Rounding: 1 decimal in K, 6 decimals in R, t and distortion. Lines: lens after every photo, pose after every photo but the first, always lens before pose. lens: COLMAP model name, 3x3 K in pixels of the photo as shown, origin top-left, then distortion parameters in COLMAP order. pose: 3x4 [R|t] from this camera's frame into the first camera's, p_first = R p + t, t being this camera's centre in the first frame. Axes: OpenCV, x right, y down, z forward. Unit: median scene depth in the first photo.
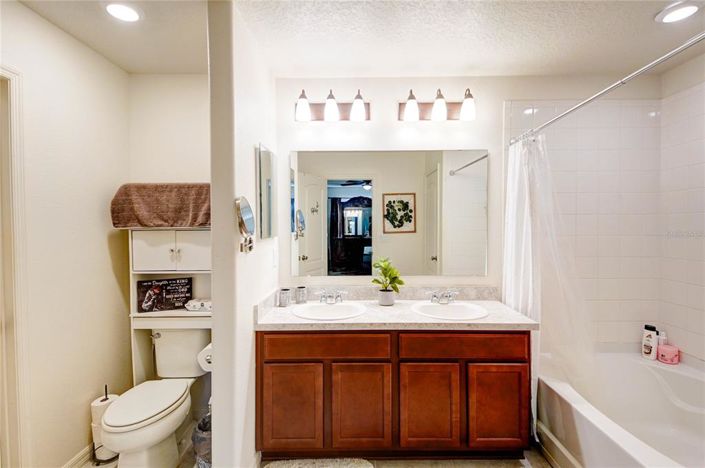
lens RADIAL K [[302.1, 0, 356.4], [0, 302.1, 234.7], [0, 0, 1]] dist [0.037433, -0.020509]
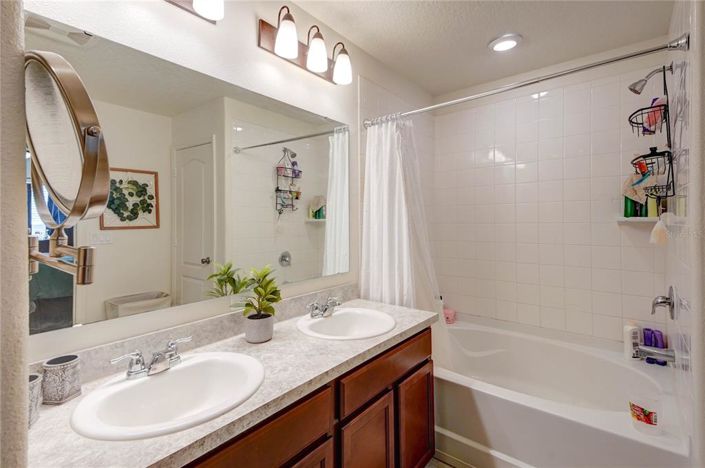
lens RADIAL K [[318.5, 0, 351.4], [0, 318.5, 222.9], [0, 0, 1]] dist [0.047048, -0.000041]
pose [[0.643008, -0.001870, 0.765857, -0.098947], [0.022423, 0.999614, -0.016386, 0.004576], [-0.765531, 0.027709, 0.642802, 0.157200]]
